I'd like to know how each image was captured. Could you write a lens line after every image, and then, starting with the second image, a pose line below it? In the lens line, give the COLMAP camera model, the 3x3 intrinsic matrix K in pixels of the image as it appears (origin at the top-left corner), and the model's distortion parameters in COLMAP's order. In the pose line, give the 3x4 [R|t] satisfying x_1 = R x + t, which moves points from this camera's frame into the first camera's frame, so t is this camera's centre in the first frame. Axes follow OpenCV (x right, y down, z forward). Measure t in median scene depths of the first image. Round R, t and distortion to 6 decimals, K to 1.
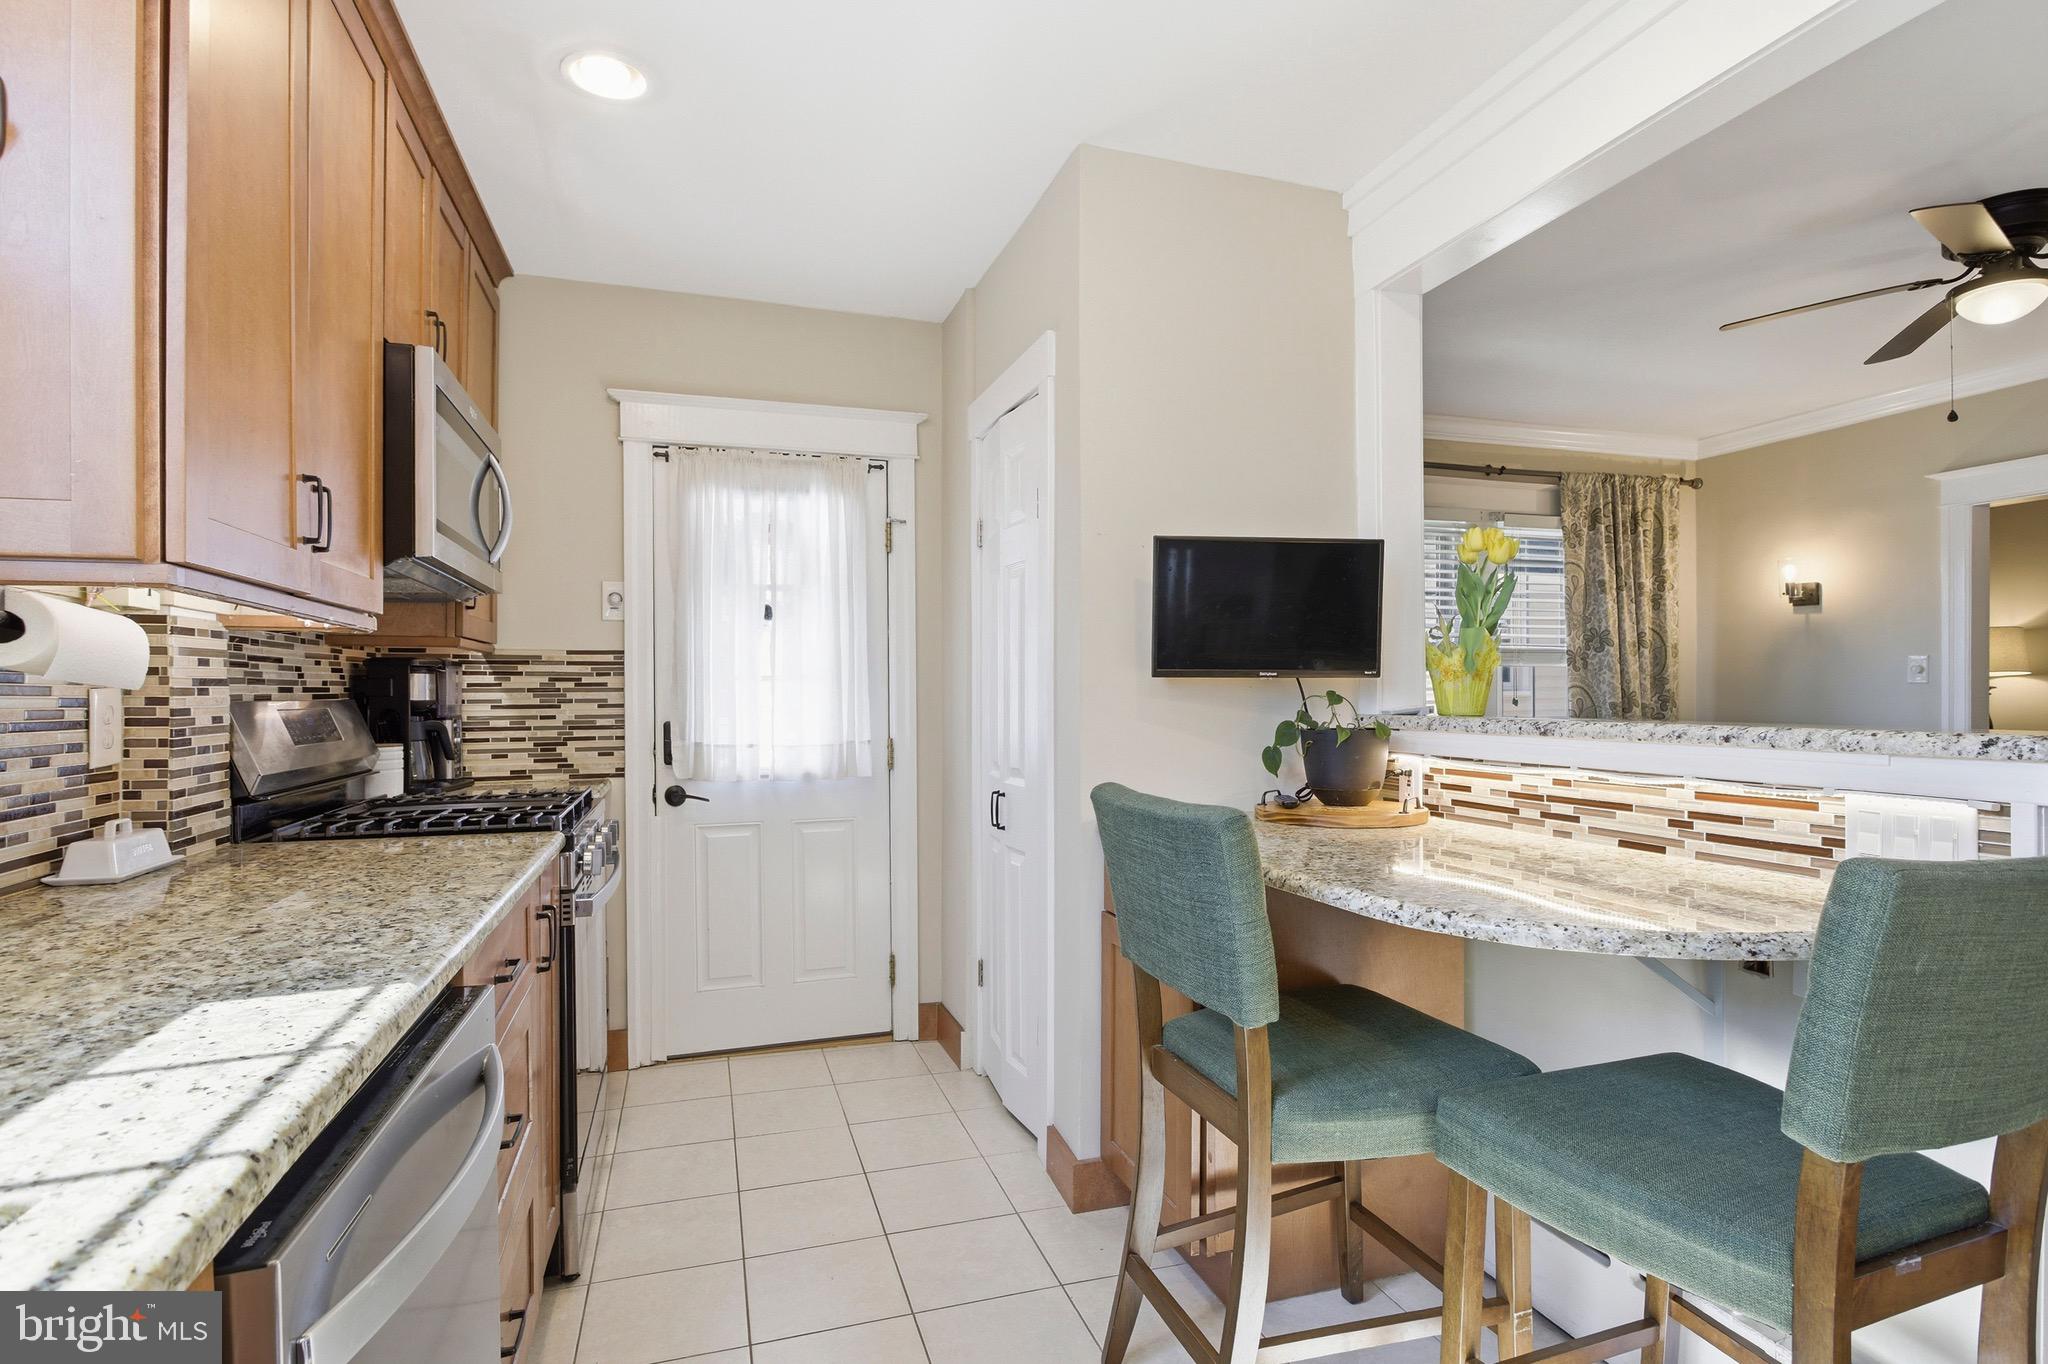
lens RADIAL K [[1019.7, 0, 1034.2], [0, 1019.7, 677.1], [0, 0, 1]] dist [-0.003476, -0.000445]
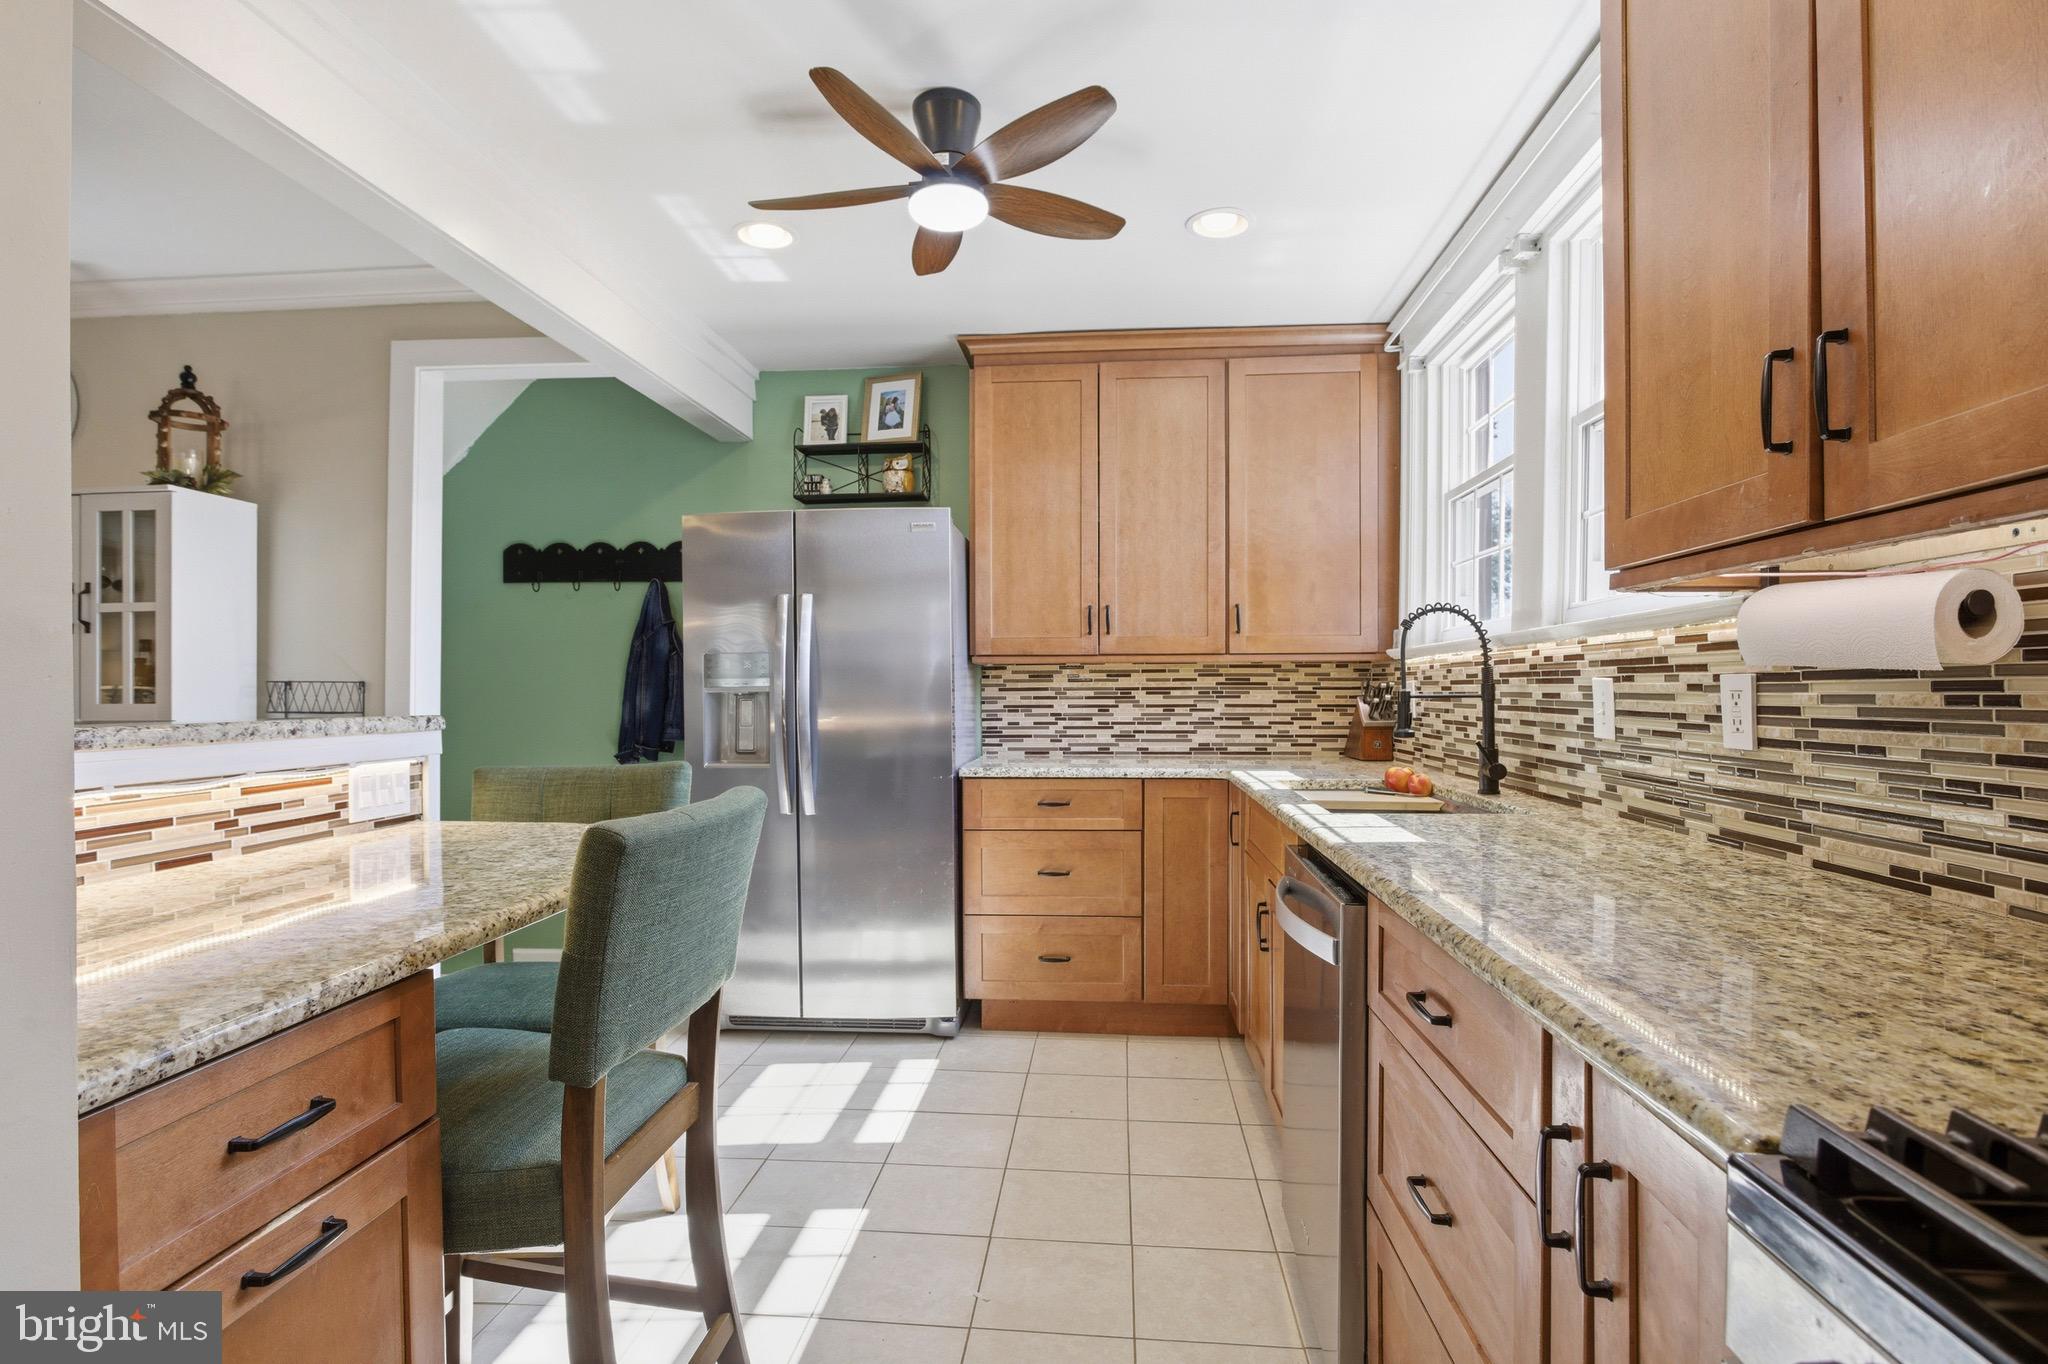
lens RADIAL K [[1019.7, 0, 1034.2], [0, 1019.7, 677.1], [0, 0, 1]] dist [-0.003476, -0.000445]
pose [[-0.919898, 0.012285, 0.391964, -0.339518], [0.001223, 0.999594, -0.028459, 0.023241], [-0.392155, -0.025700, -0.919540, 1.171773]]
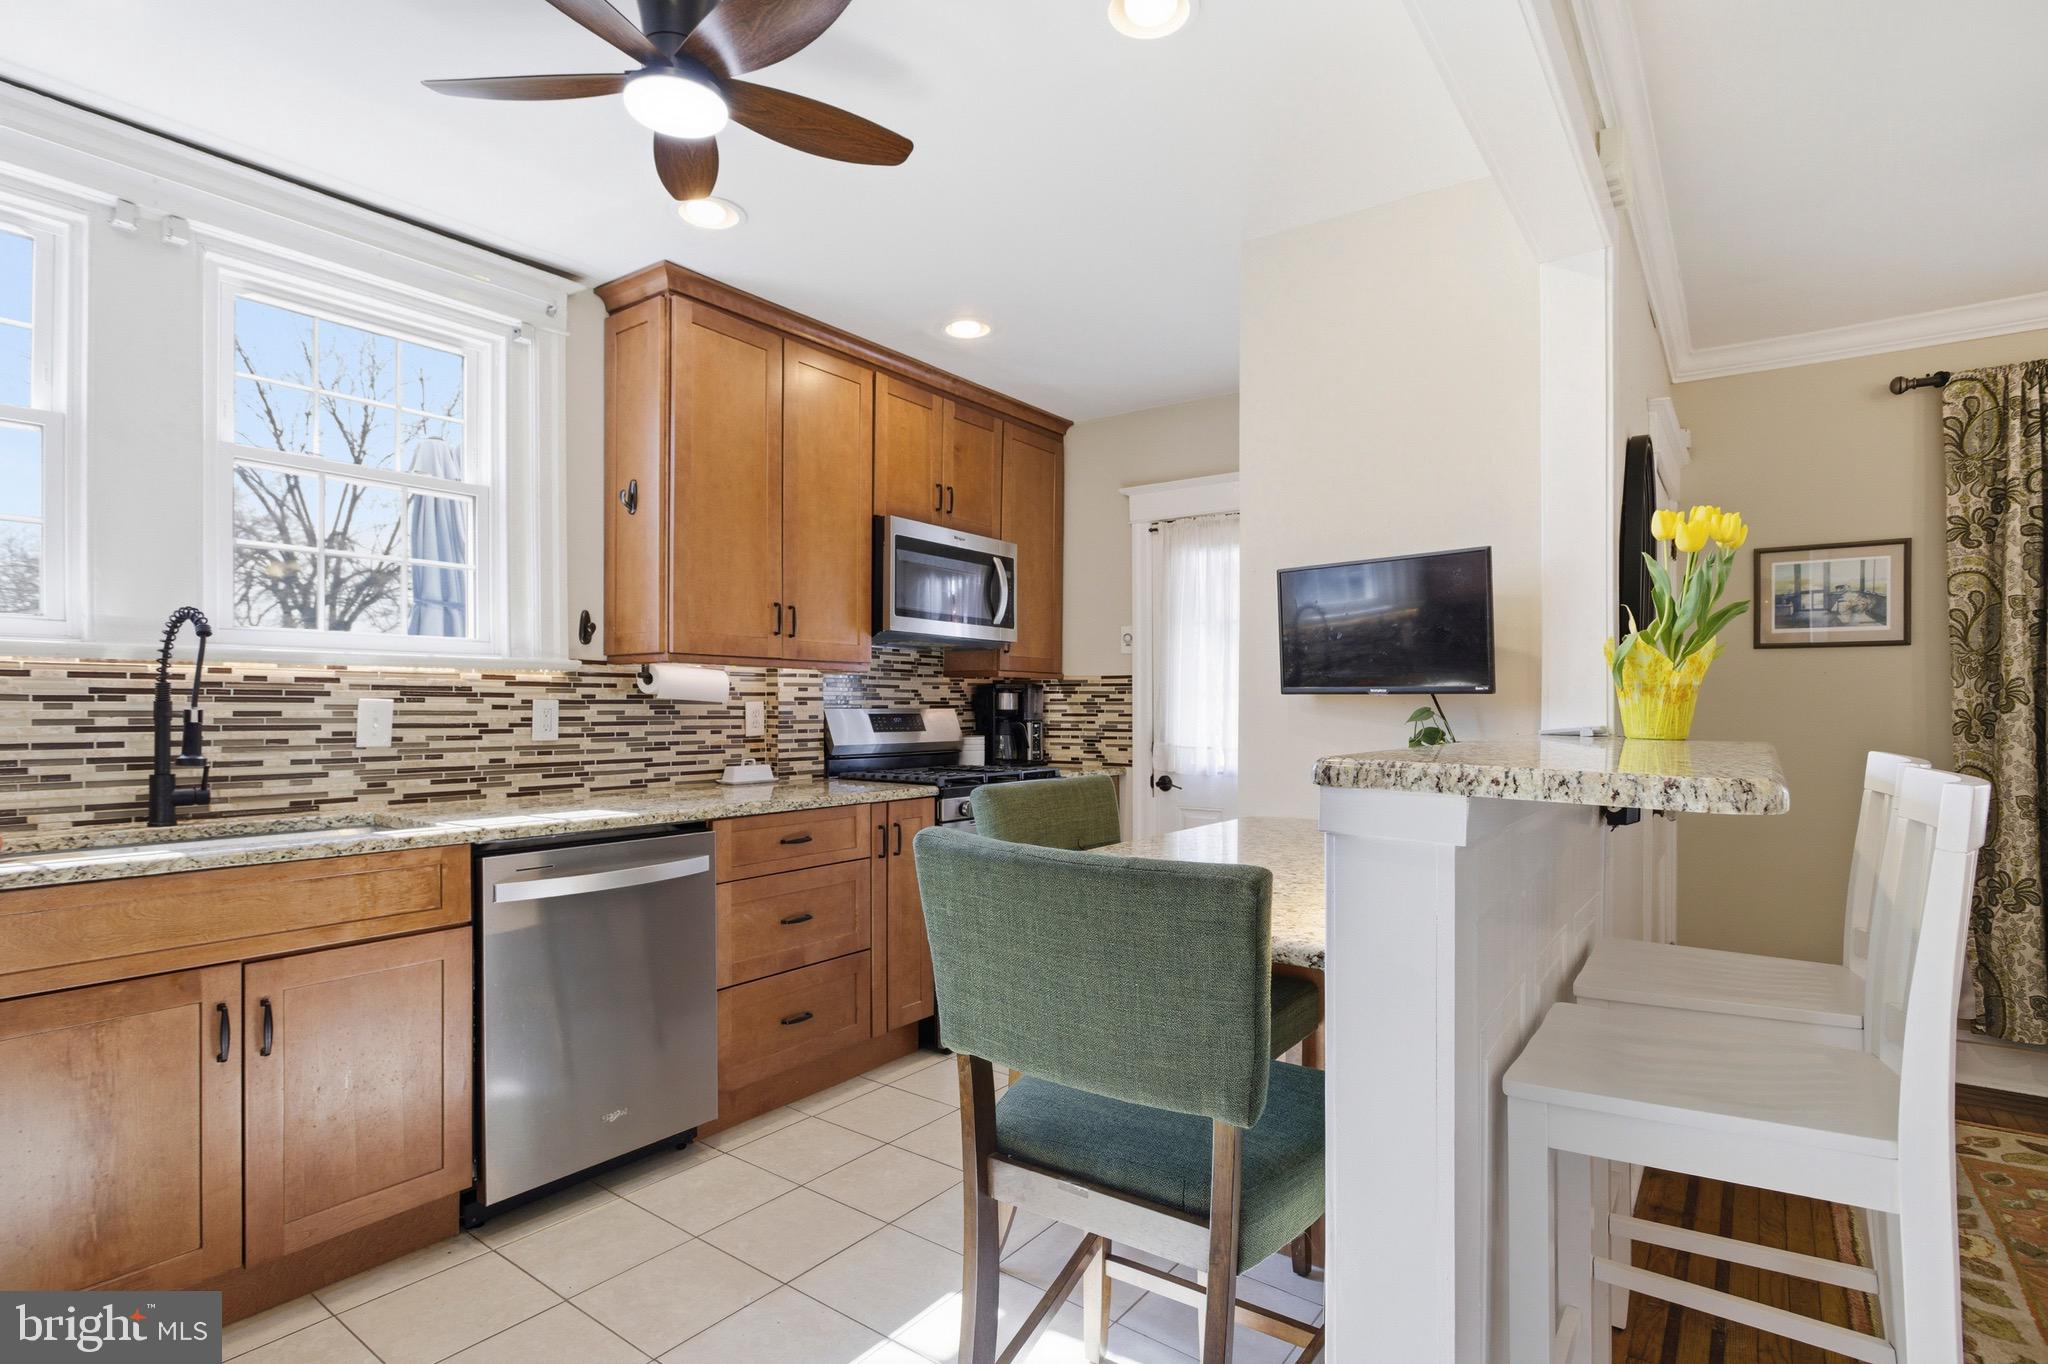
lens RADIAL K [[1019.7, 0, 1034.2], [0, 1019.7, 677.1], [0, 0, 1]] dist [-0.003476, -0.000445]
pose [[0.583769, -0.016988, -0.811742, 0.875258], [0.005670, 0.999842, -0.016847, -0.001370], [0.811900, 0.005232, 0.583773, 0.114577]]
